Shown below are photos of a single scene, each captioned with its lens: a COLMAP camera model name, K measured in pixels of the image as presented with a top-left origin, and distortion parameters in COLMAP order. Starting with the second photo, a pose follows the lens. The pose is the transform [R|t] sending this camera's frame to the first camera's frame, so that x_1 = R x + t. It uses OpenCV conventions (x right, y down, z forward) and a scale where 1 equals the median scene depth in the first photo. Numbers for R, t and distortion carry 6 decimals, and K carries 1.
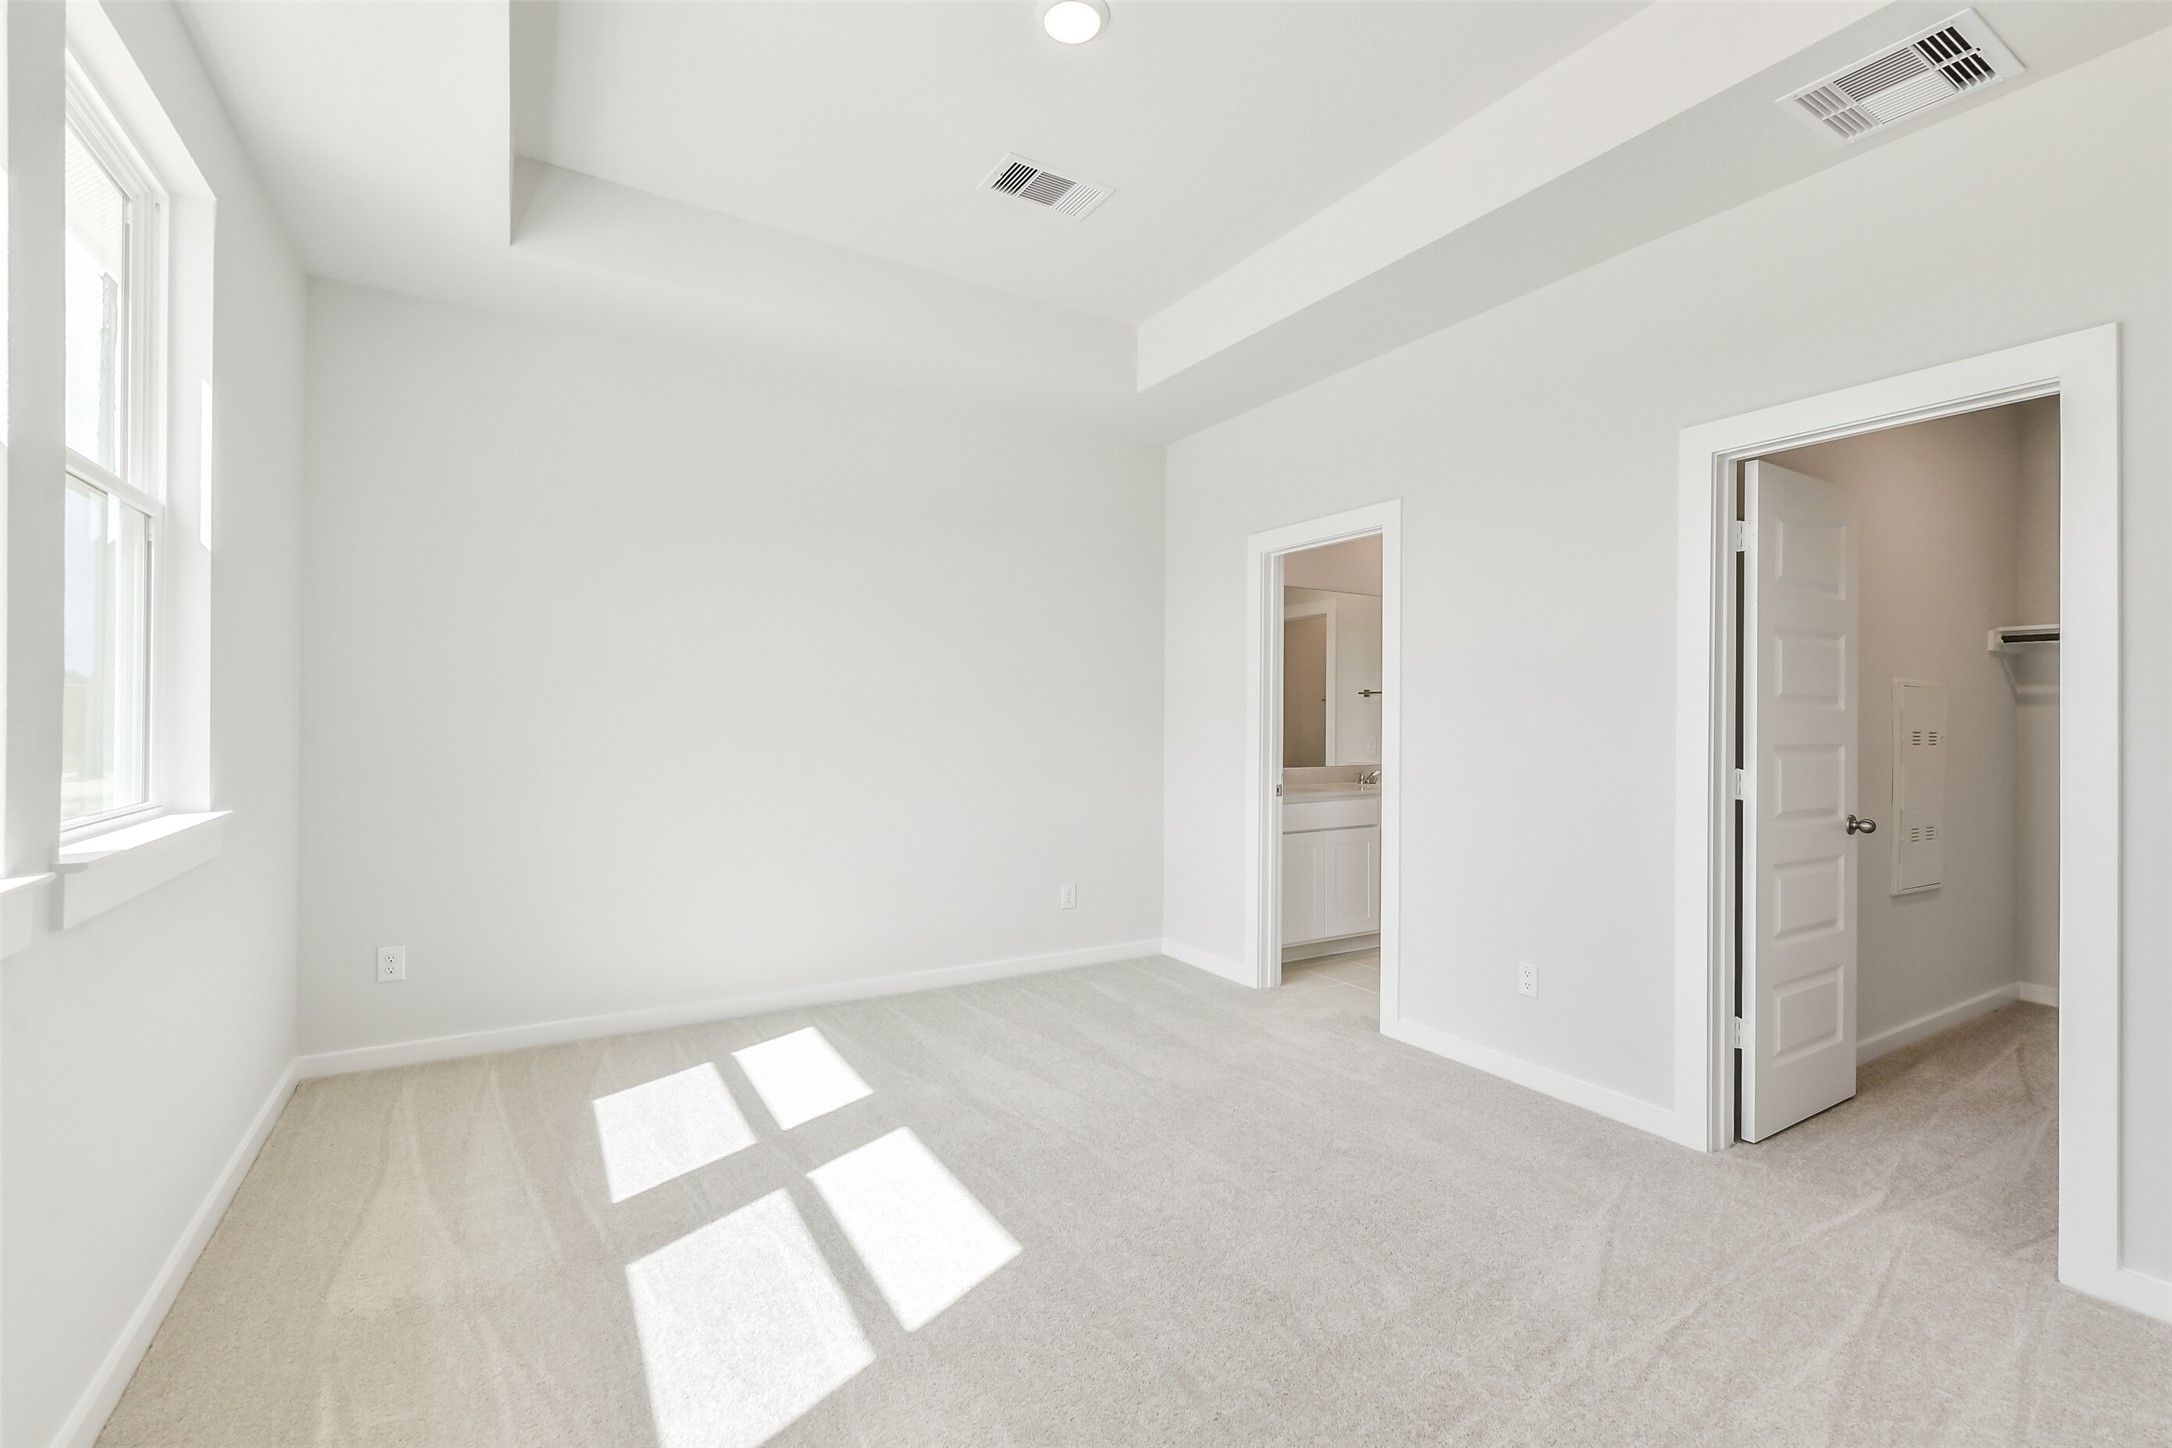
lens RADIAL K [[933.8, 0, 1083.5], [0, 933.8, 729.2], [0, 0, 1]] dist [0.003258, -0.002655]
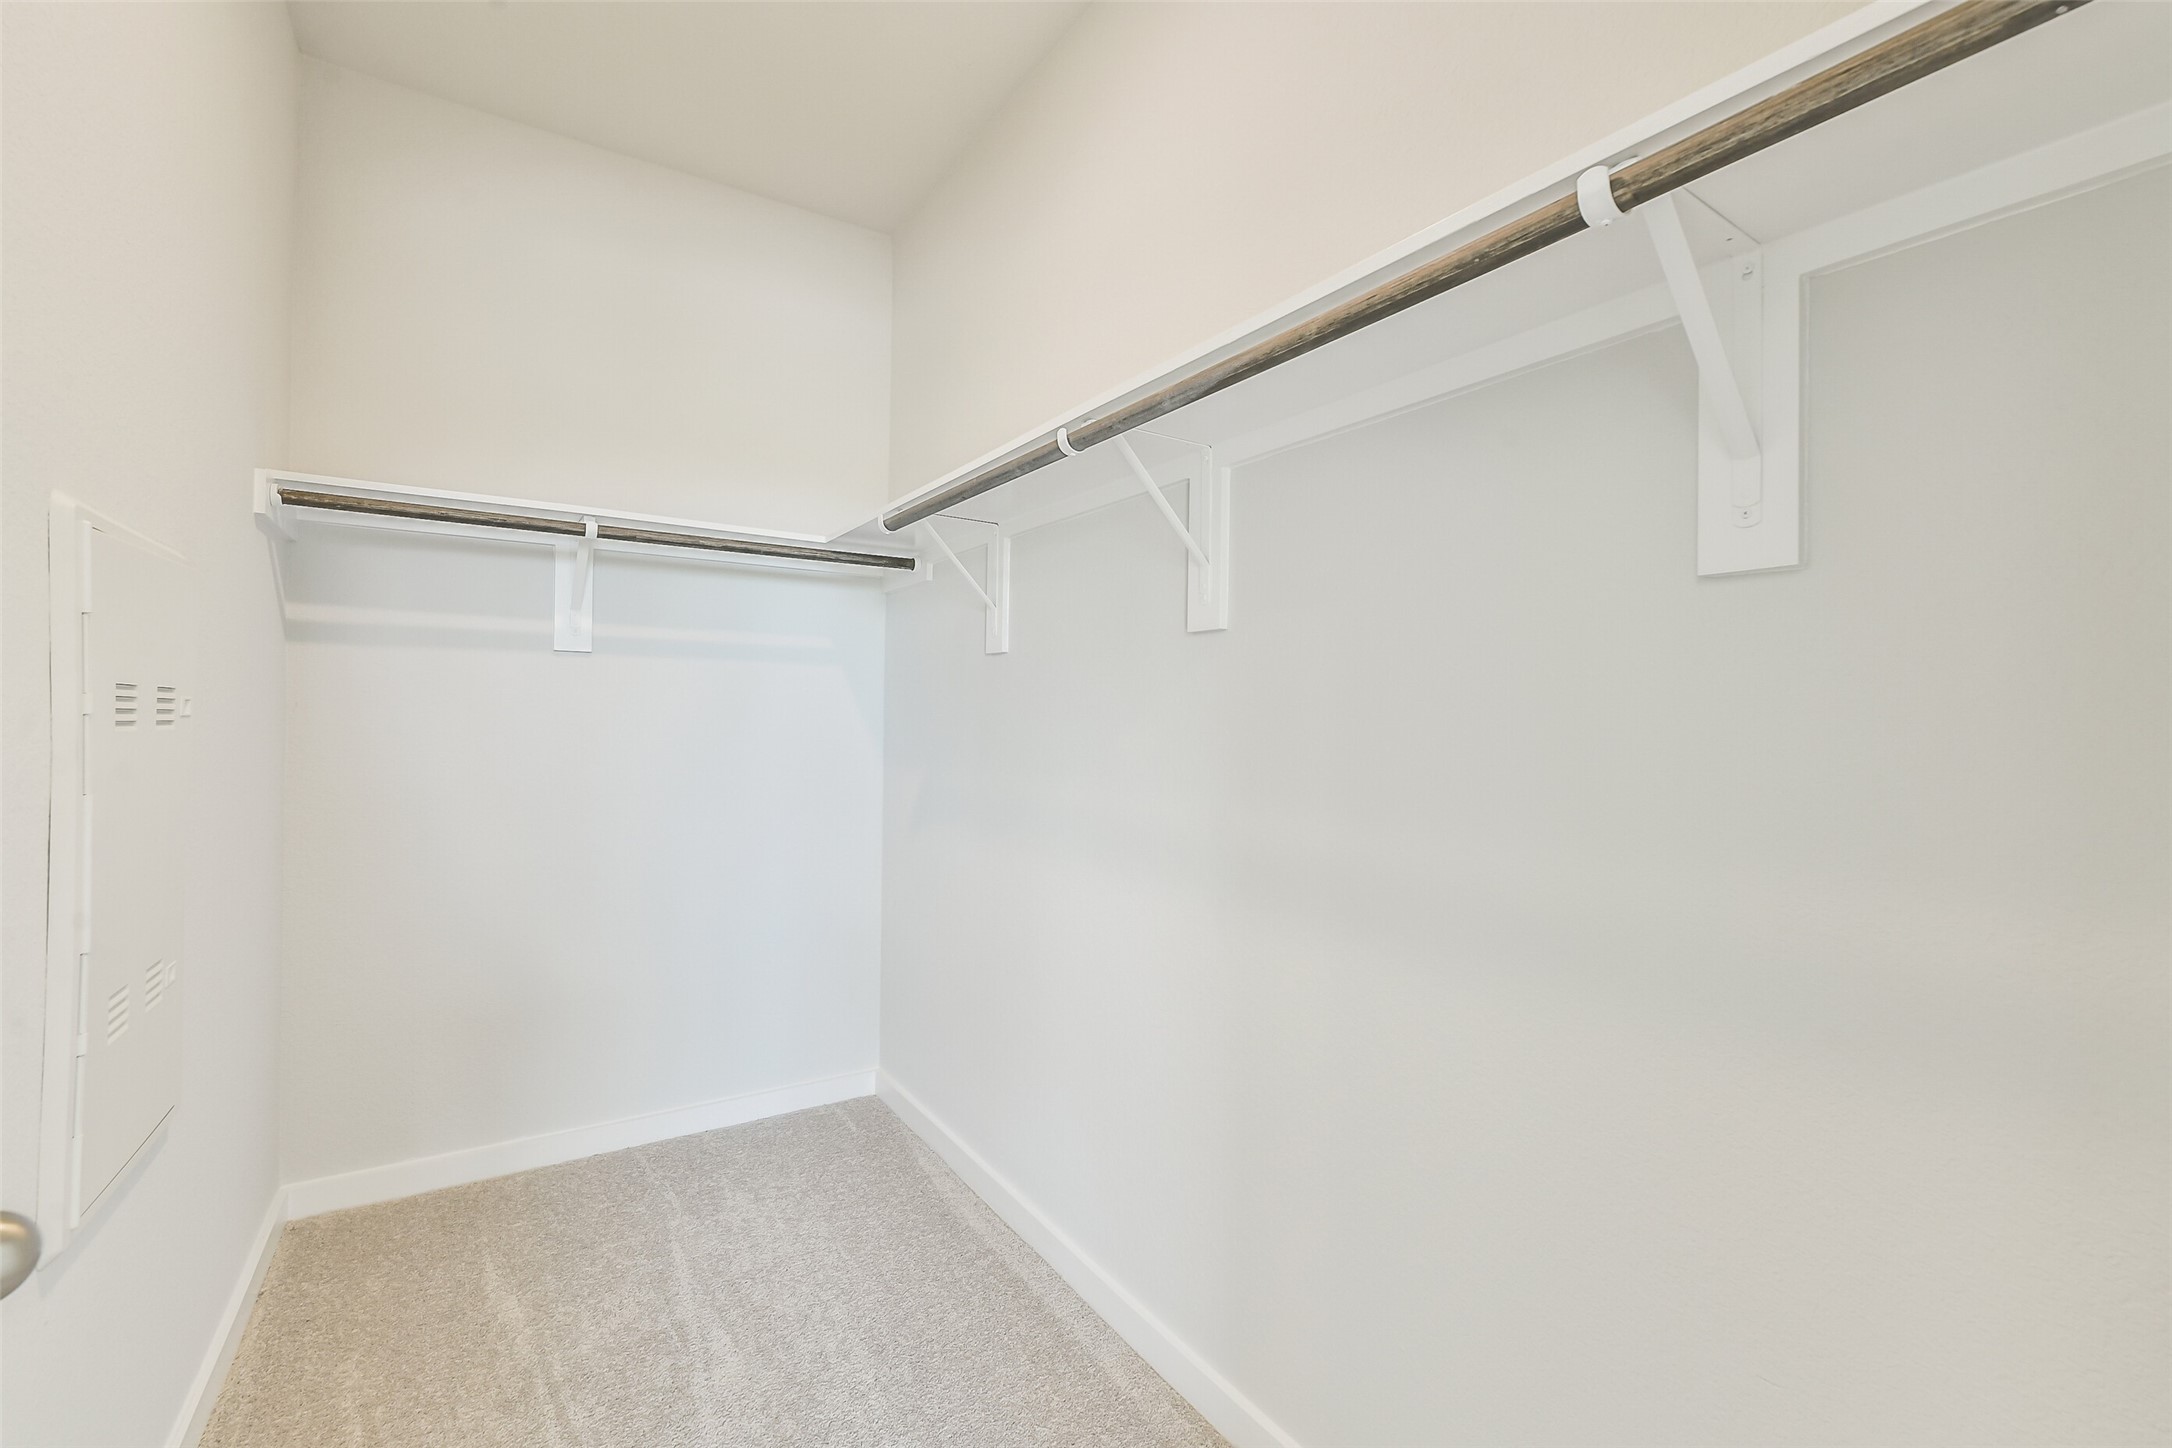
lens RADIAL K [[933.8, 0, 1089.7], [0, 933.8, 723.0], [0, 0, 1]] dist [0.003258, -0.002655]
pose [[-0.046584, -0.000660, 0.998914, 0.509008], [-0.009524, 0.999955, 0.000217, 0.011634], [-0.998869, -0.009503, -0.046588, 0.625083]]
